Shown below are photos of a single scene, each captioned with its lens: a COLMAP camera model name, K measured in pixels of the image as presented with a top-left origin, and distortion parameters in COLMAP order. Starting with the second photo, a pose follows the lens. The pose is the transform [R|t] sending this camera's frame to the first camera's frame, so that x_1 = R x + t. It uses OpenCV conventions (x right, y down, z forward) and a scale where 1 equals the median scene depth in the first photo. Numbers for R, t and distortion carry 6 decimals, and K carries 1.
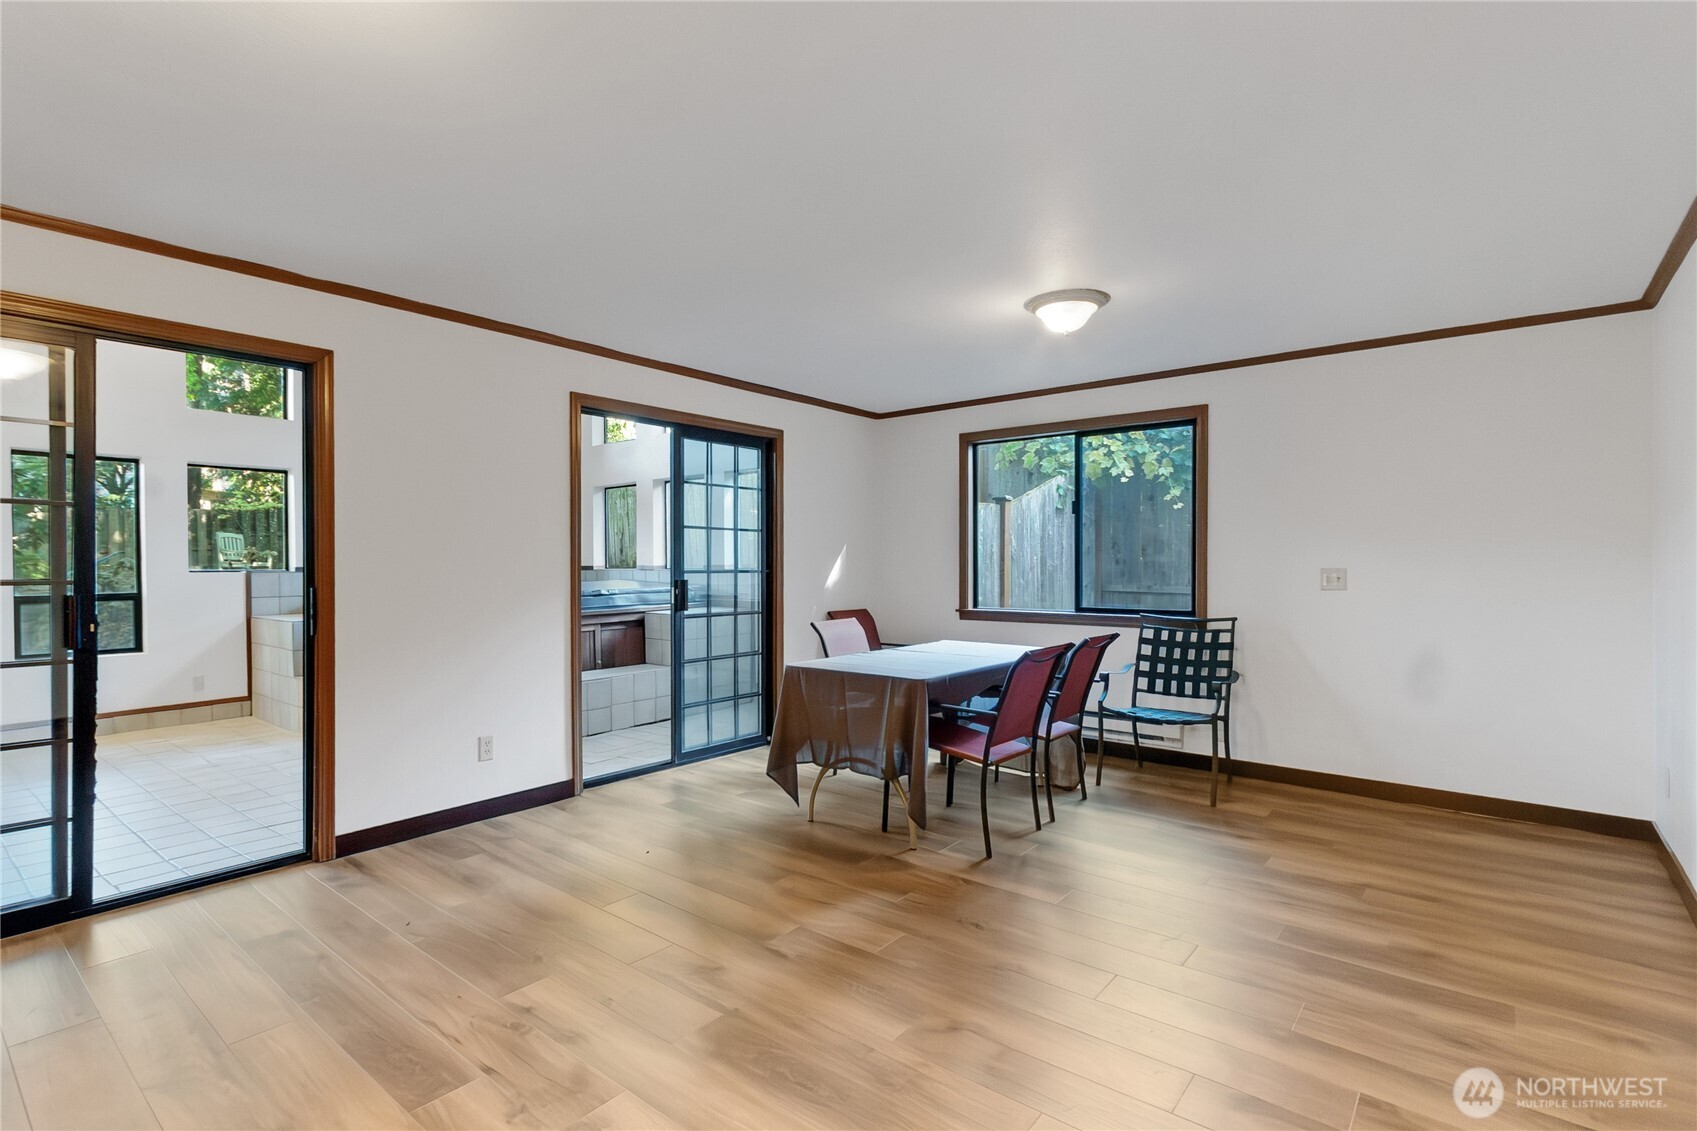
lens RADIAL K [[801.9, 0, 838.4], [0, 801.9, 566.7], [0, 0, 1]] dist [0.001508, -0.000017]
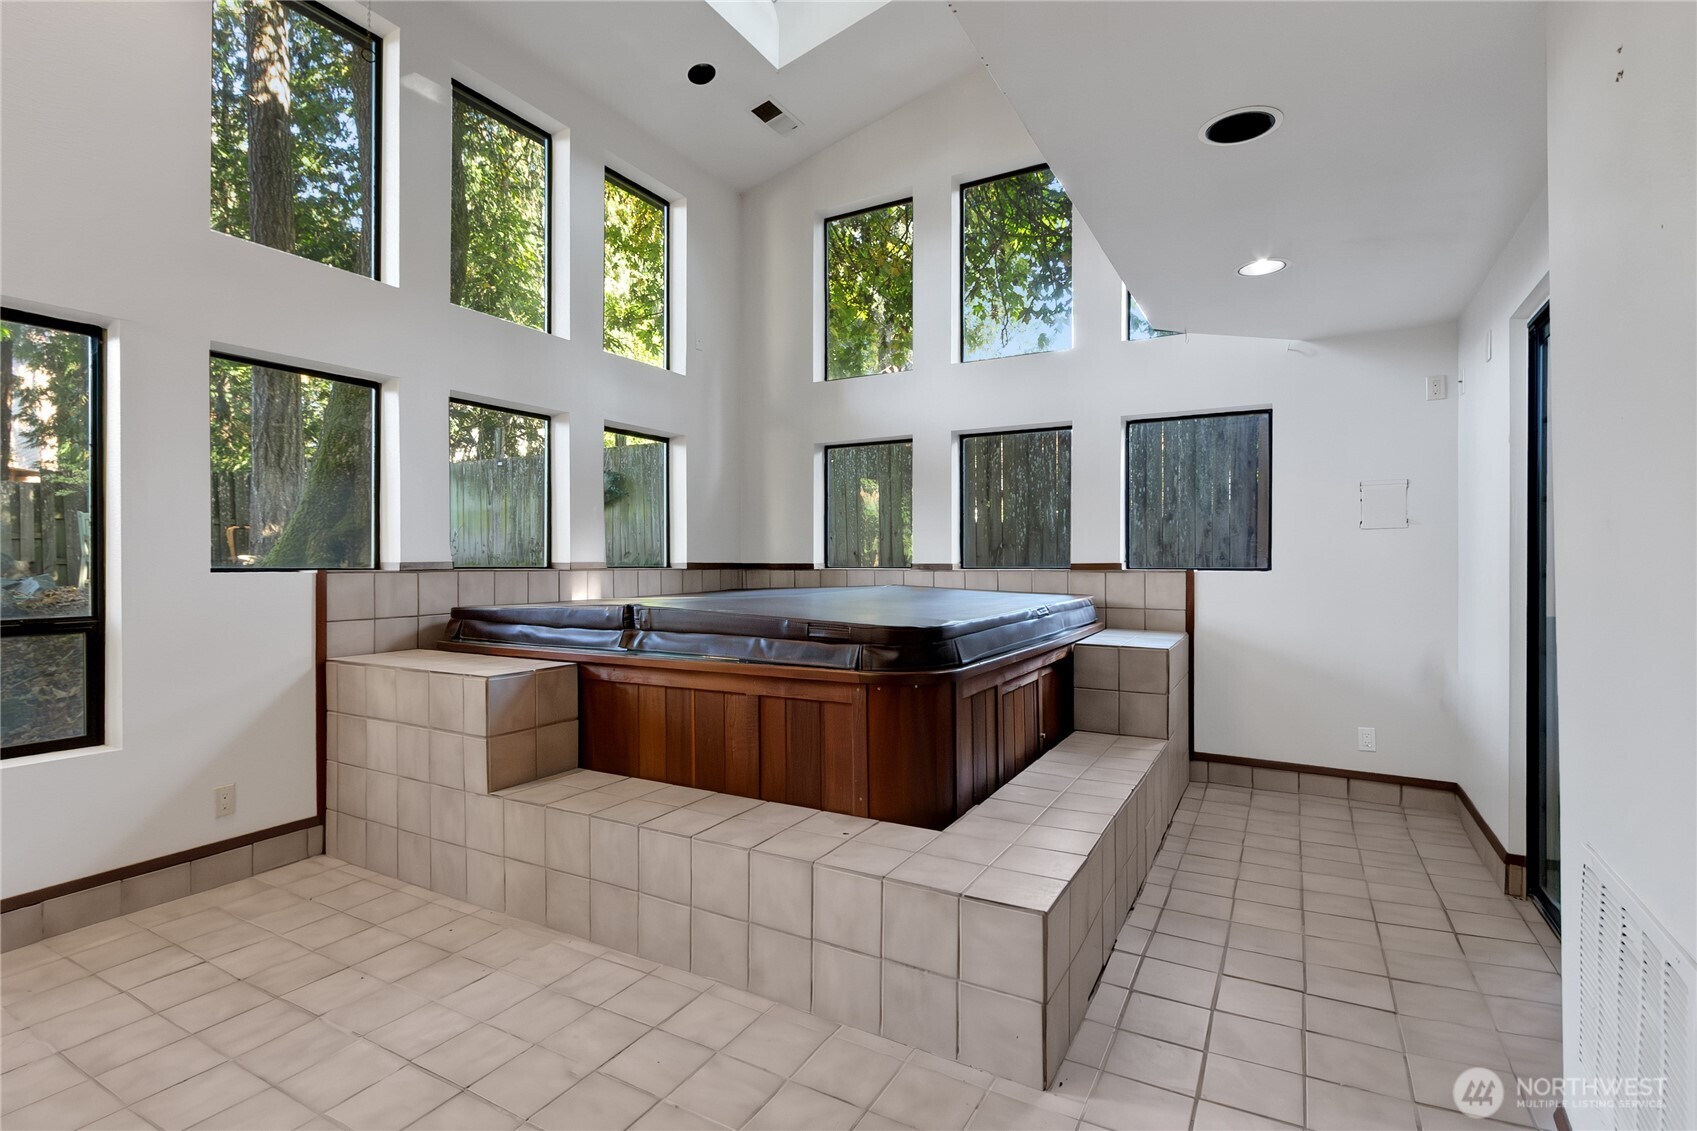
lens RADIAL K [[801.9, 0, 854.5], [0, 801.9, 564.9], [0, 0, 1]] dist [0.001508, -0.000017]
pose [[0.986377, 0.007346, 0.164337, -0.486369], [-0.006892, 0.999971, -0.003332, 0.002171], [-0.164357, 0.002154, 0.986399, 0.445694]]
